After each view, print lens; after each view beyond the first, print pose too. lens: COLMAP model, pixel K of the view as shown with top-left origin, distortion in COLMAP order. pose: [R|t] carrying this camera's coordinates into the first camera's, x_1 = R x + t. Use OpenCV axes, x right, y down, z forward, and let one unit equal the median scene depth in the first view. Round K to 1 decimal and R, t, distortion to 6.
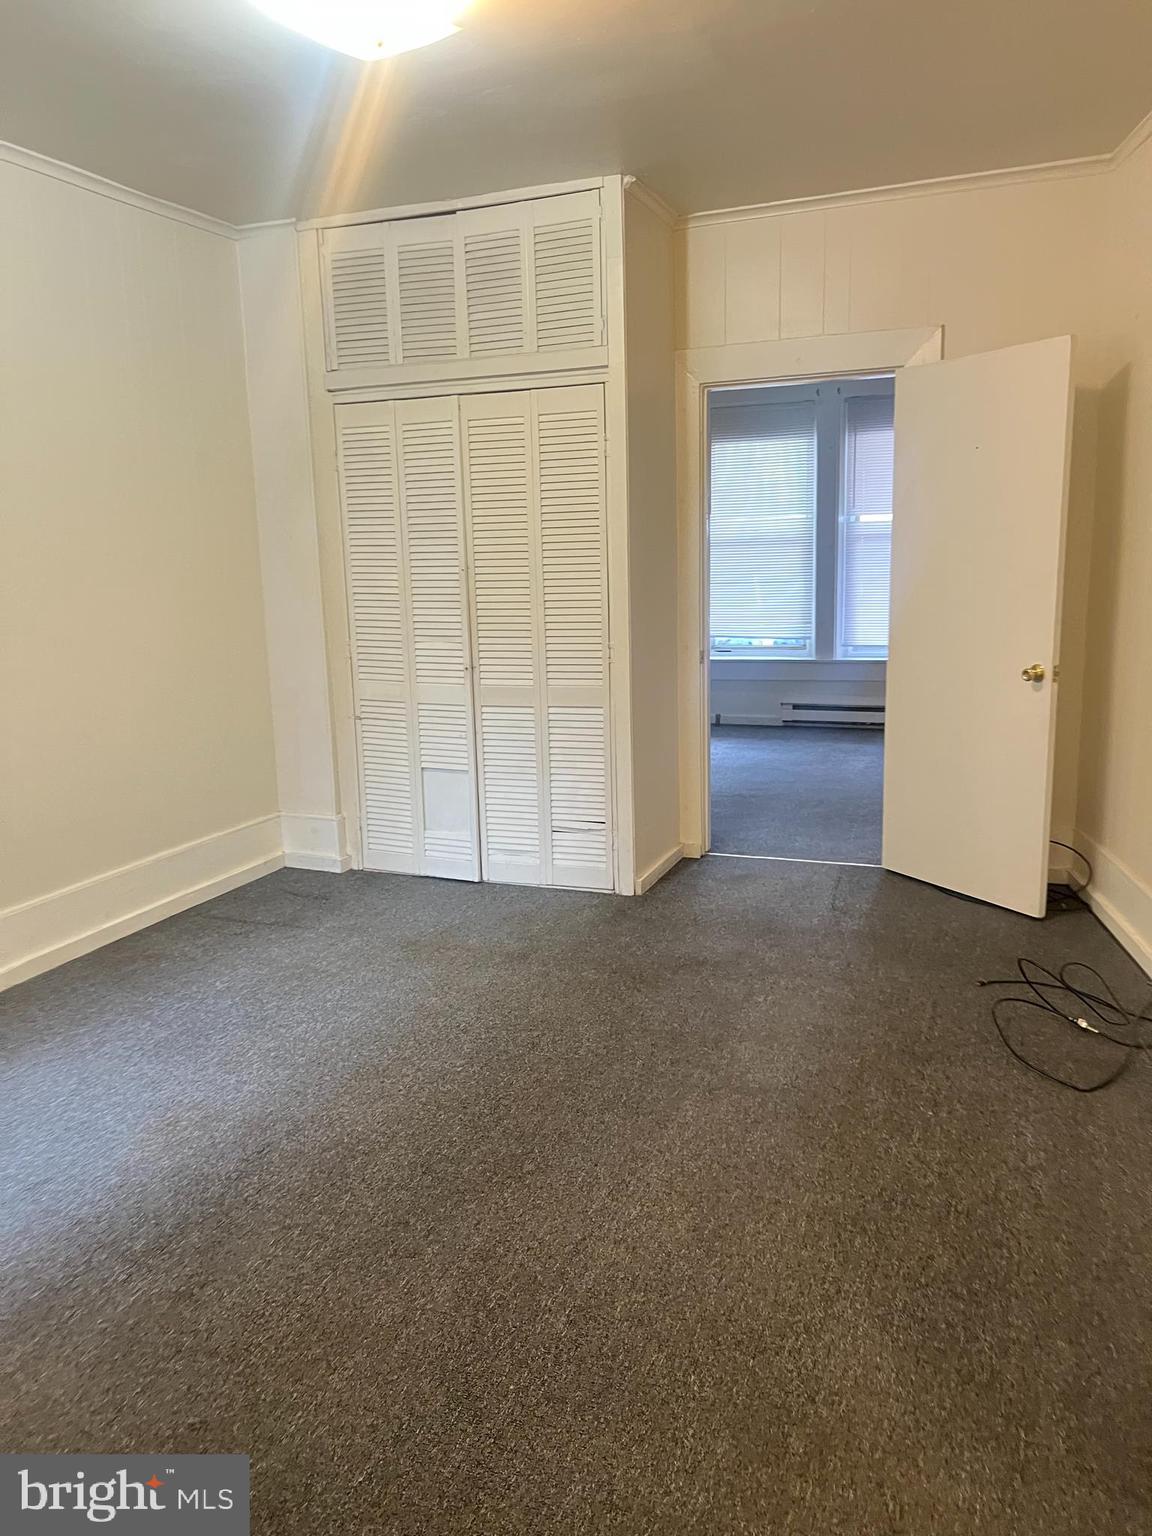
lens RADIAL K [[1151.8, 0, 574.0], [0, 1151.8, 766.0], [0, 0, 1]] dist [0.034821, -0.042755]
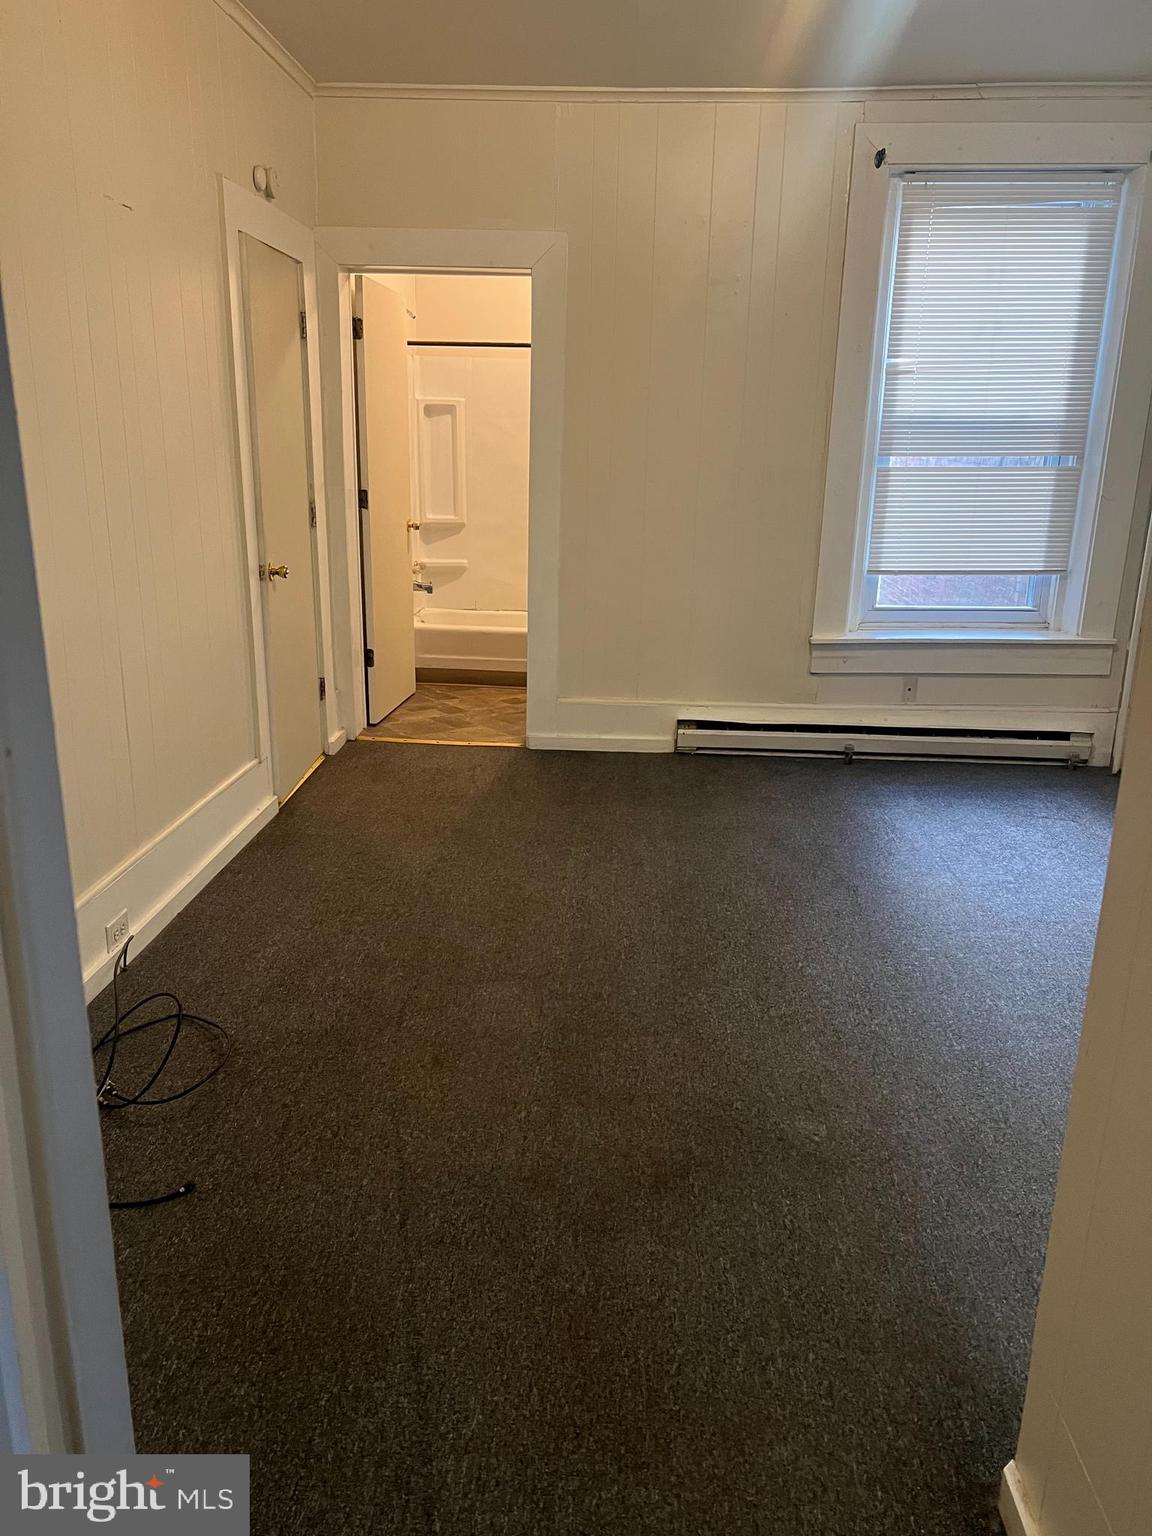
lens RADIAL K [[1151.8, 0, 579.6], [0, 1151.8, 768.2], [0, 0, 1]] dist [0.034821, -0.042755]
pose [[-0.943057, 0.106050, -0.315273, 0.171229], [-0.049099, 0.893051, 0.447268, -0.147705], [0.328988, 0.437279, -0.836991, 0.772678]]
